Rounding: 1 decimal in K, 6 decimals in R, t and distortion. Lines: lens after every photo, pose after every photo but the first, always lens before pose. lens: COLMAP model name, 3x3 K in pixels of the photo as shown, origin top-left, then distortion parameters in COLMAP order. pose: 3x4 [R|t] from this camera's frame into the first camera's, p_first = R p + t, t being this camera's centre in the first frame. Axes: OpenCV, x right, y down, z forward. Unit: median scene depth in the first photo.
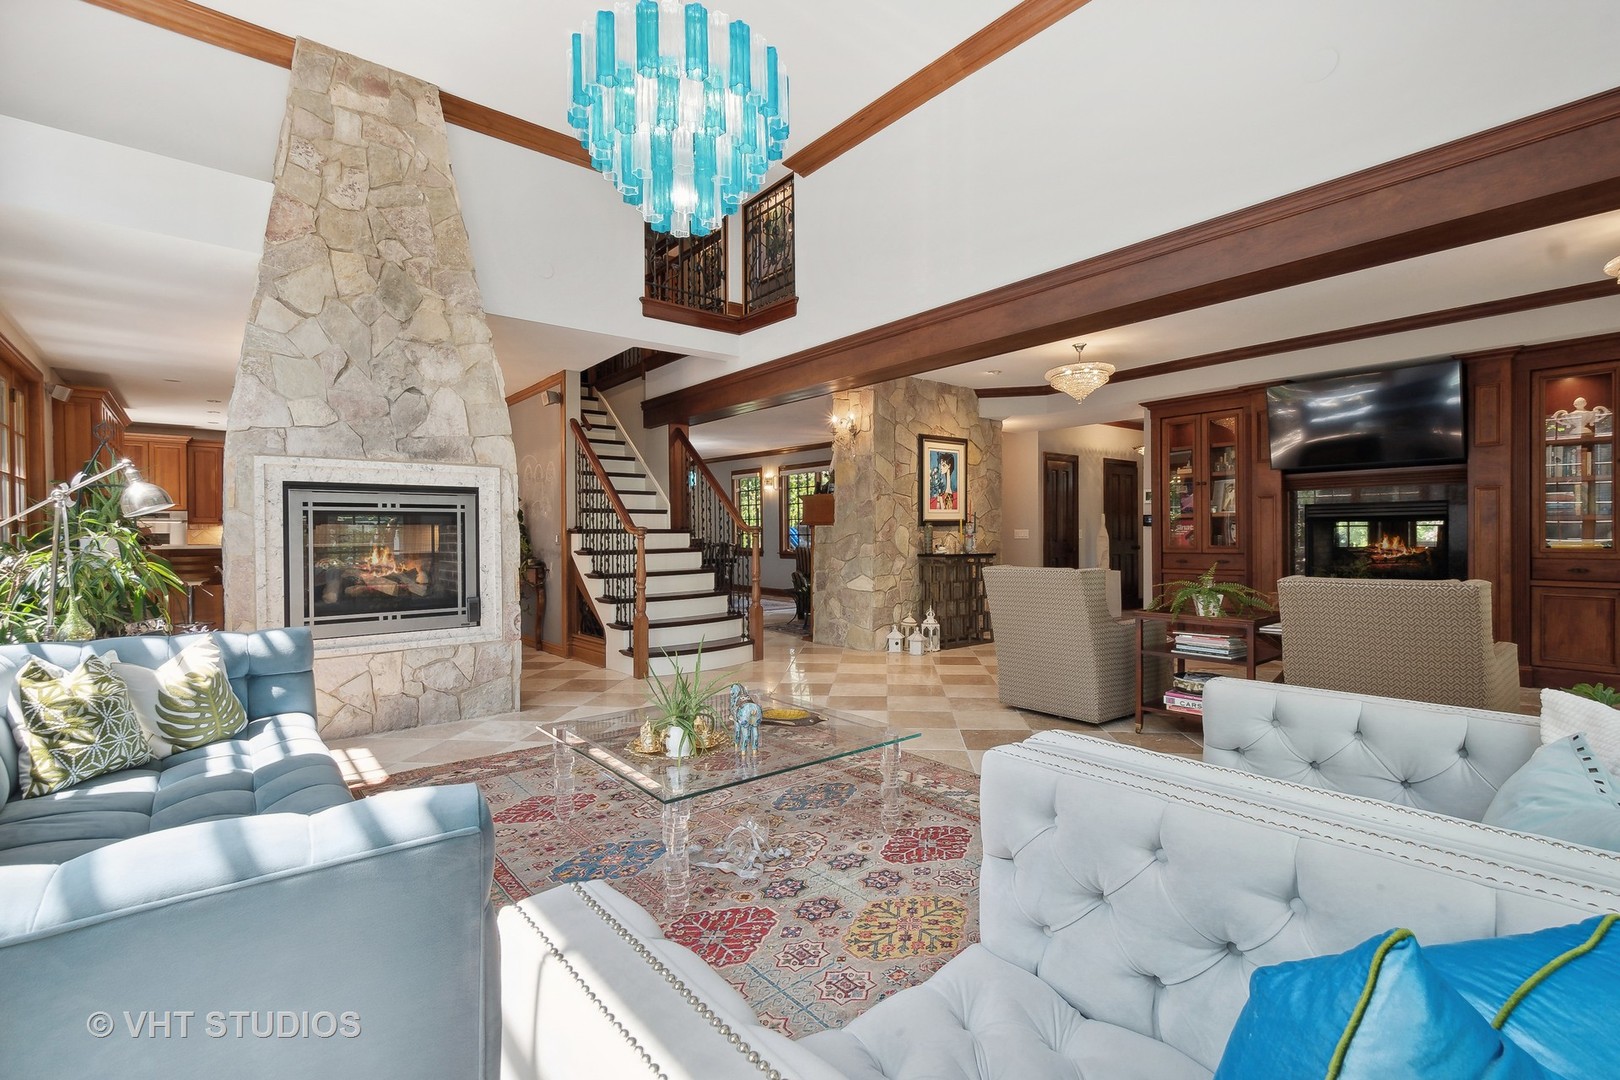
lens RADIAL K [[713.6, 0, 802.9], [0, 713.6, 528.8], [0, 0, 1]] dist [-0.001295, -0.000371]
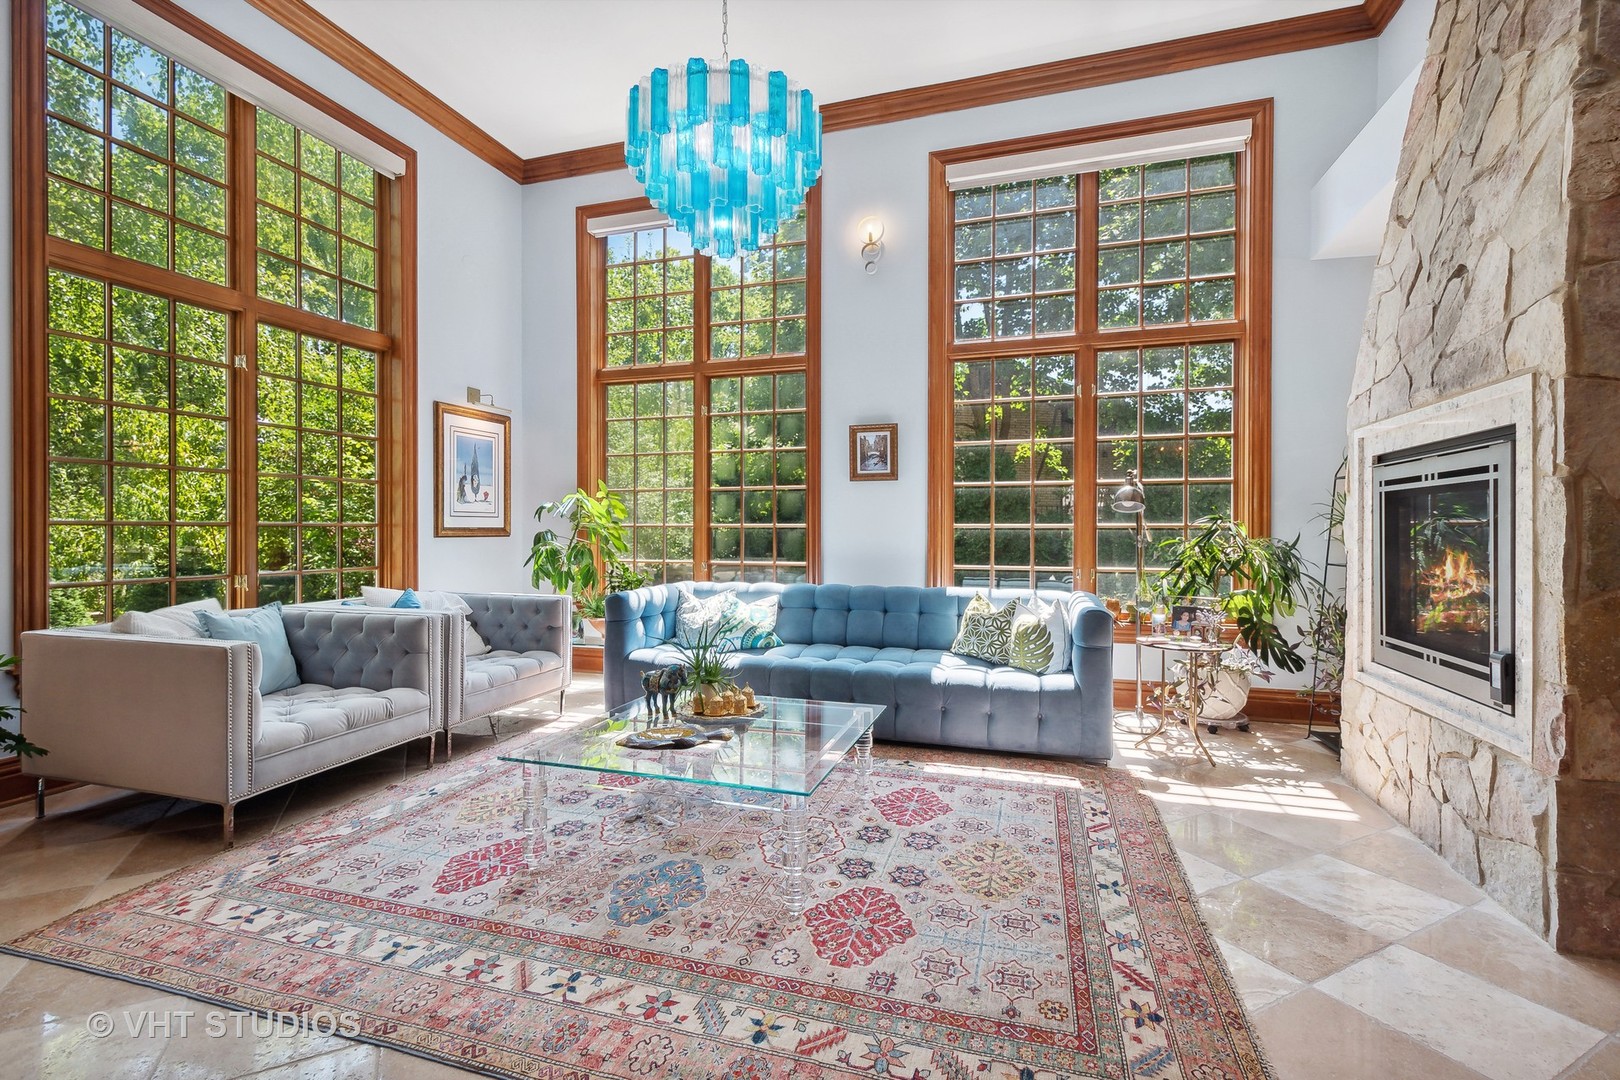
lens RADIAL K [[713.6, 0, 802.9], [0, 713.6, 528.8], [0, 0, 1]] dist [-0.001295, -0.000371]
pose [[-0.829644, 0.007004, -0.558250, 0.274304], [0.006785, 0.999974, 0.002463, 0.009295], [0.558252, -0.001745, -0.829669, 1.559070]]
